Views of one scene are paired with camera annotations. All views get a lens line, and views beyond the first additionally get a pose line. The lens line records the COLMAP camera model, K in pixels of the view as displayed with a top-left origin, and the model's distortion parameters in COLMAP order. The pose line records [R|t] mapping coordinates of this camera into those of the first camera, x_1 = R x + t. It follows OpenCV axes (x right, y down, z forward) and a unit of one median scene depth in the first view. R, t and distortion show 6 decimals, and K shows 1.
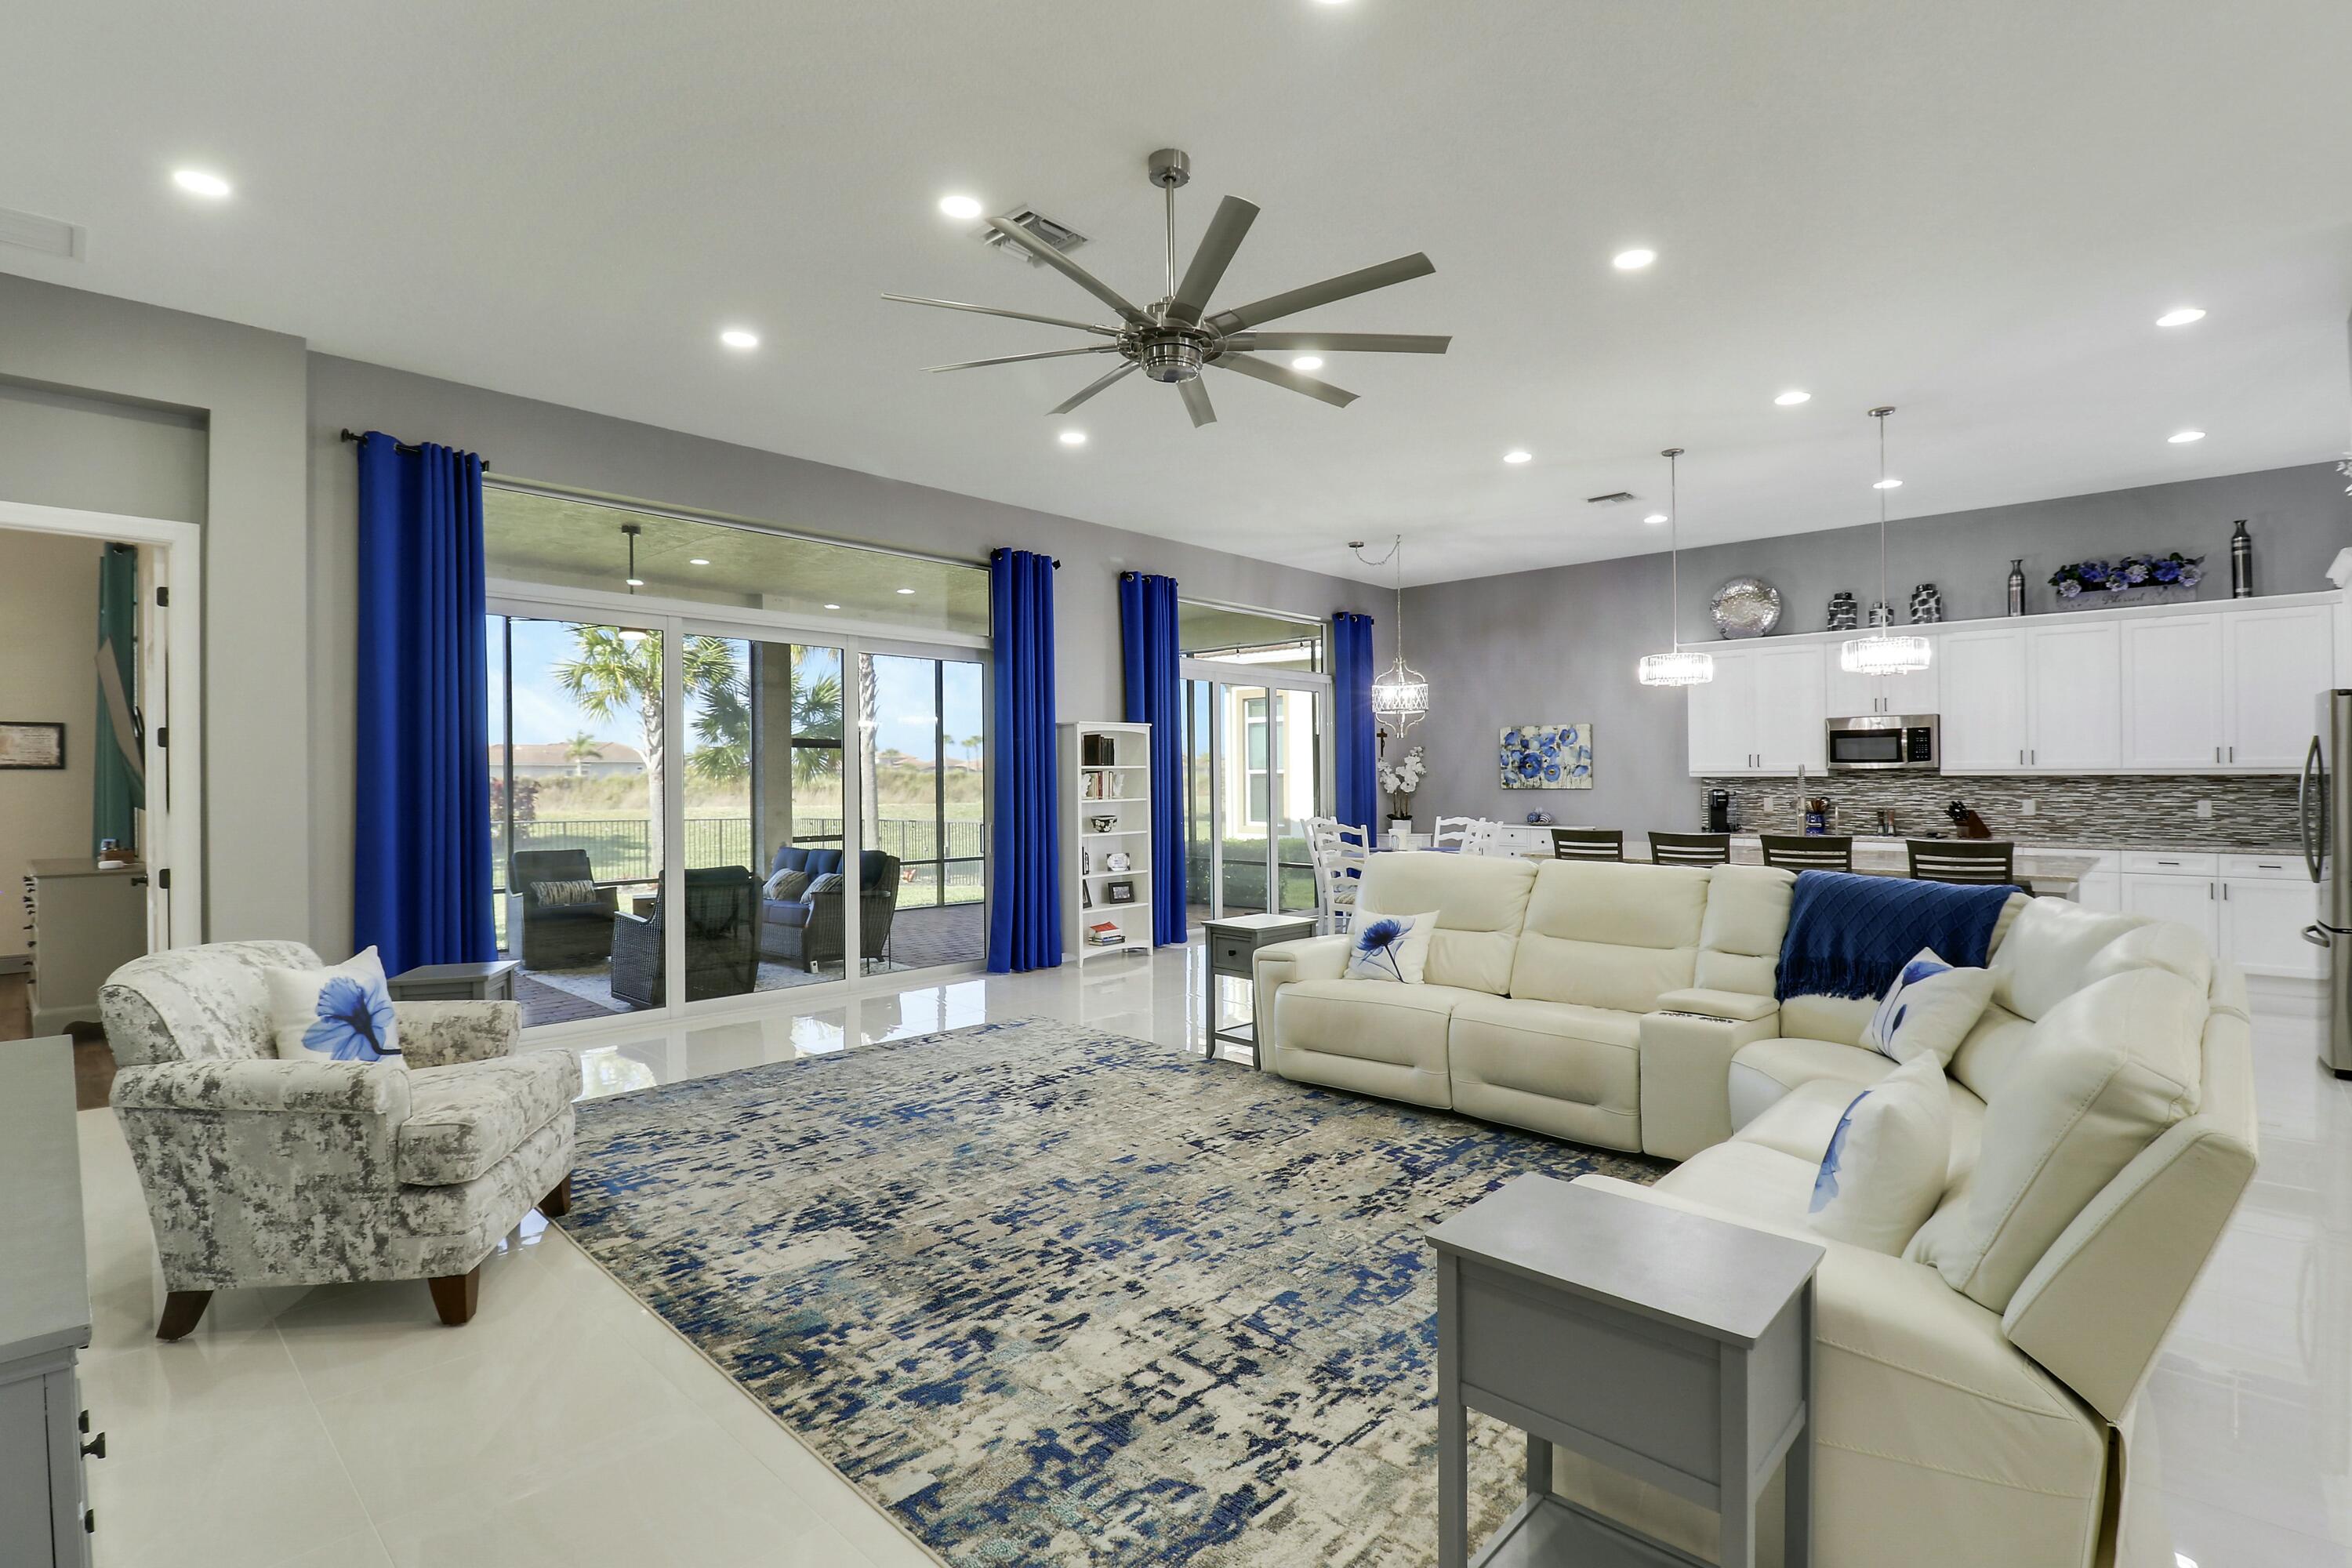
lens RADIAL K [[1099.9, 0, 1183.1], [0, 1099.9, 764.7], [0, 0, 1]] dist [0.003850, -0.016874]
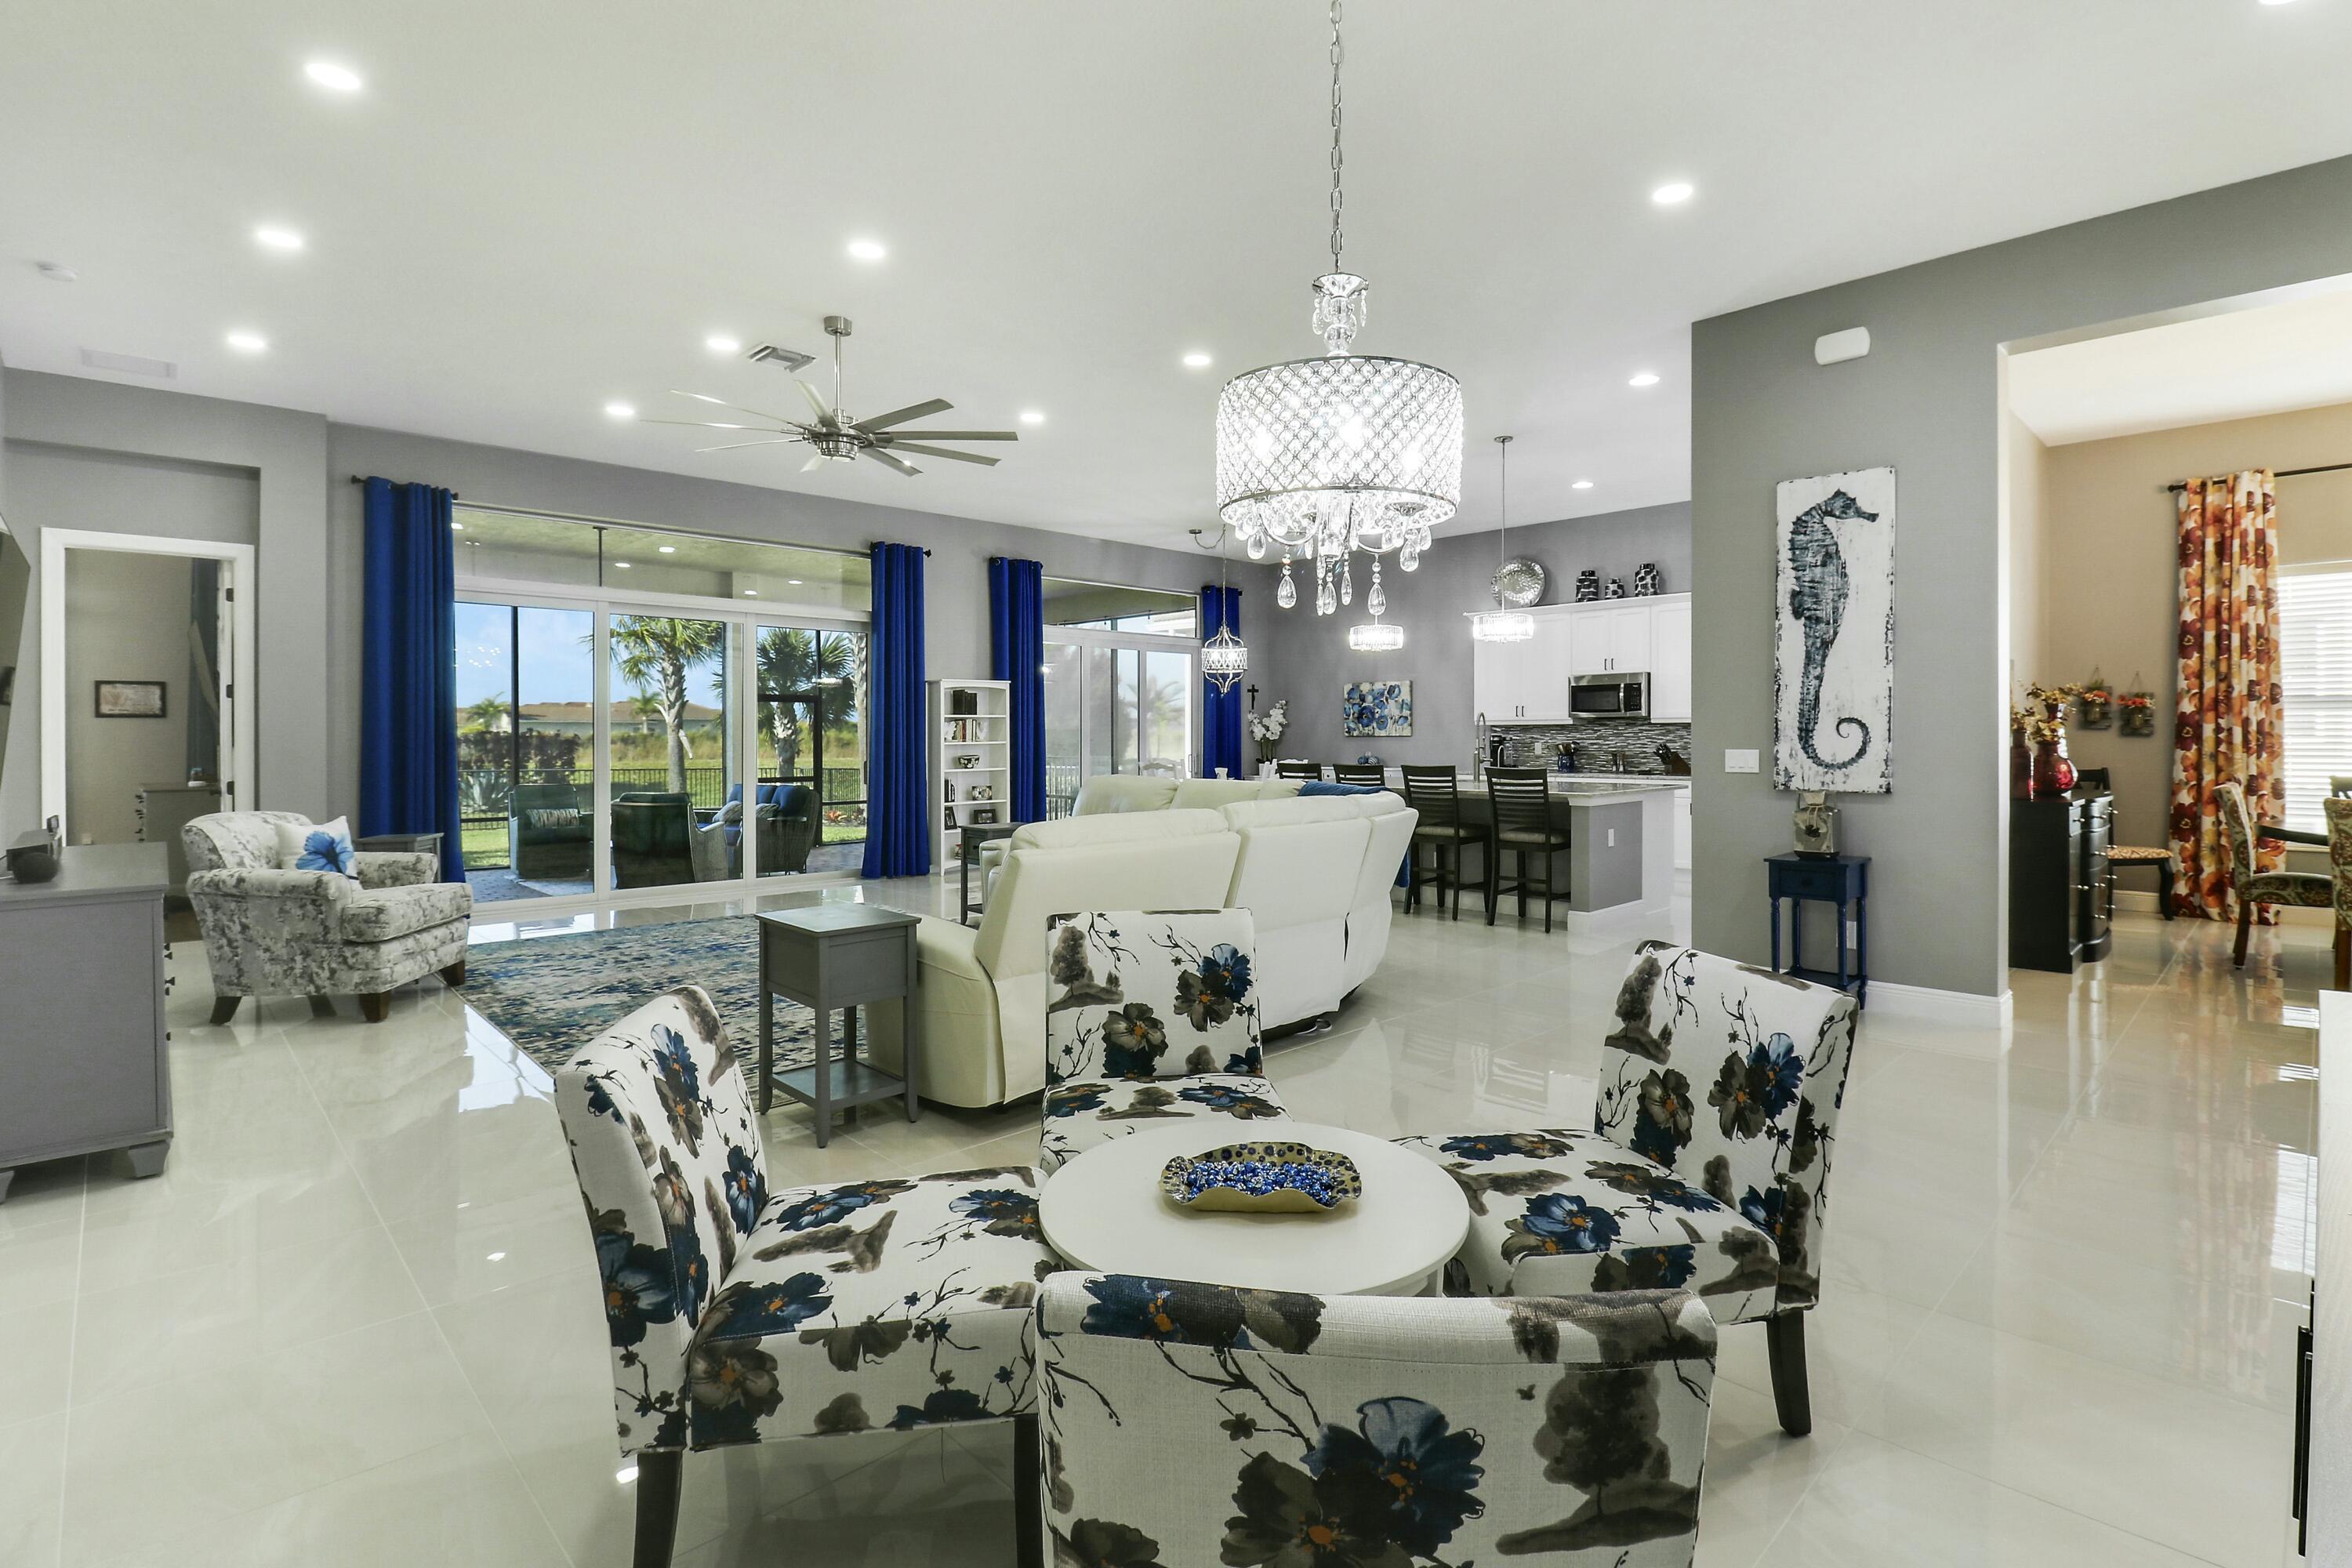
lens RADIAL K [[1114.6, 0, 1204.7], [0, 1114.6, 720.8], [0, 0, 1]] dist [0.006650, -0.020173]
pose [[0.998902, 0.000222, -0.046848, 0.401739], [-0.000326, 0.999997, -0.002216, 0.016417], [0.046848, 0.002229, 0.998900, -0.385805]]
